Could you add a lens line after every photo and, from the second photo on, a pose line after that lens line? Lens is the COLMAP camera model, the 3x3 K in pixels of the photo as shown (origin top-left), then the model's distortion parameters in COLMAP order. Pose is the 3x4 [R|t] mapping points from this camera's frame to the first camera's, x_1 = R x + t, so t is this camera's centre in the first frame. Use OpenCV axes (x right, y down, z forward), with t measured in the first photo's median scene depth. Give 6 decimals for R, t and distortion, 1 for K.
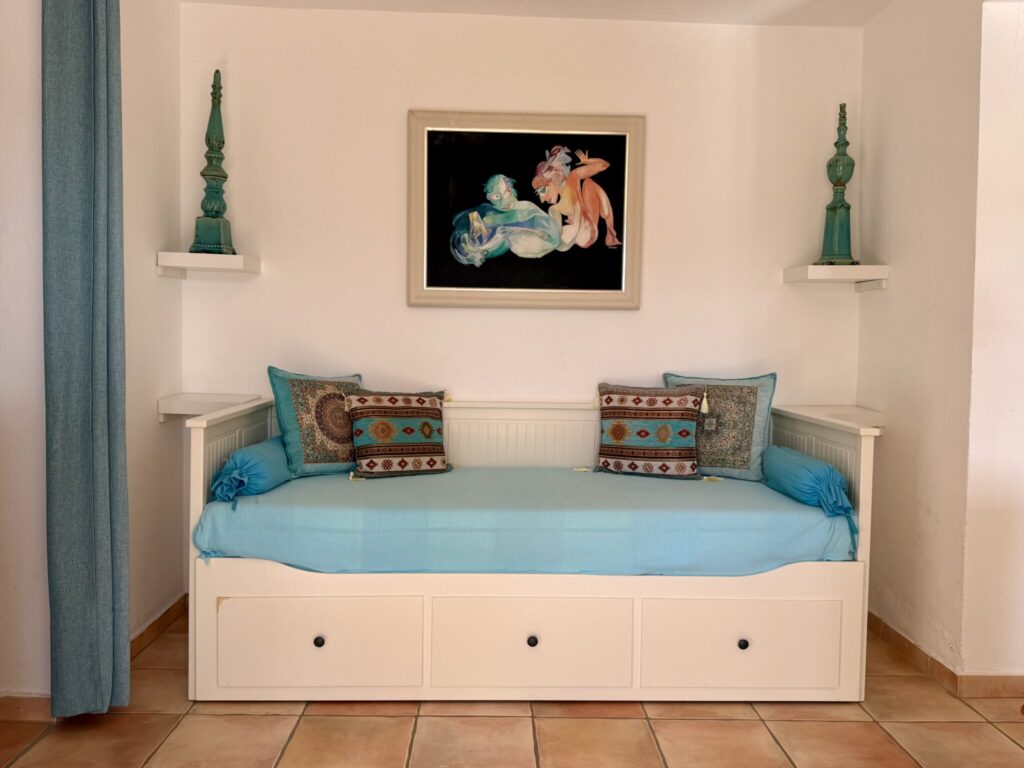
lens RADIAL K [[719.4, 0, 509.2], [0, 719.4, 379.7], [0, 0, 1]] dist [-0.002488, 0.003888]
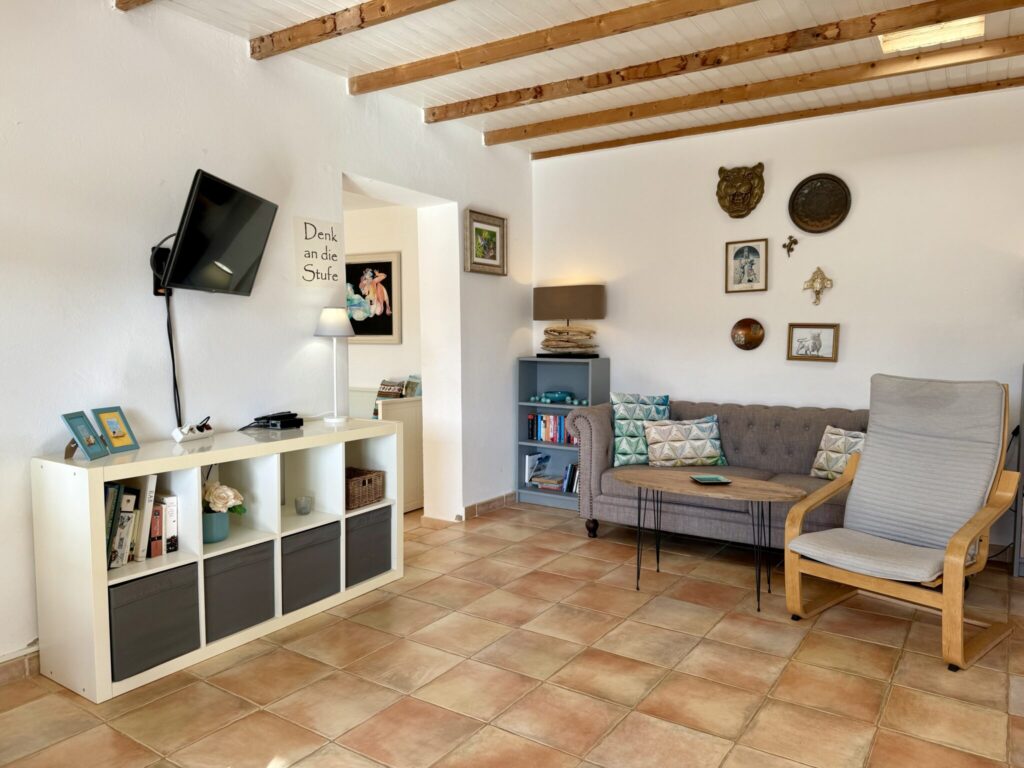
lens RADIAL K [[719.4, 0, 507.4], [0, 719.4, 386.5], [0, 0, 1]] dist [-0.002488, 0.003888]
pose [[0.828624, 0.036958, -0.558584, 1.616412], [-0.030521, 0.999317, 0.020842, -0.030313], [0.558973, -0.000222, 0.829186, -0.544064]]
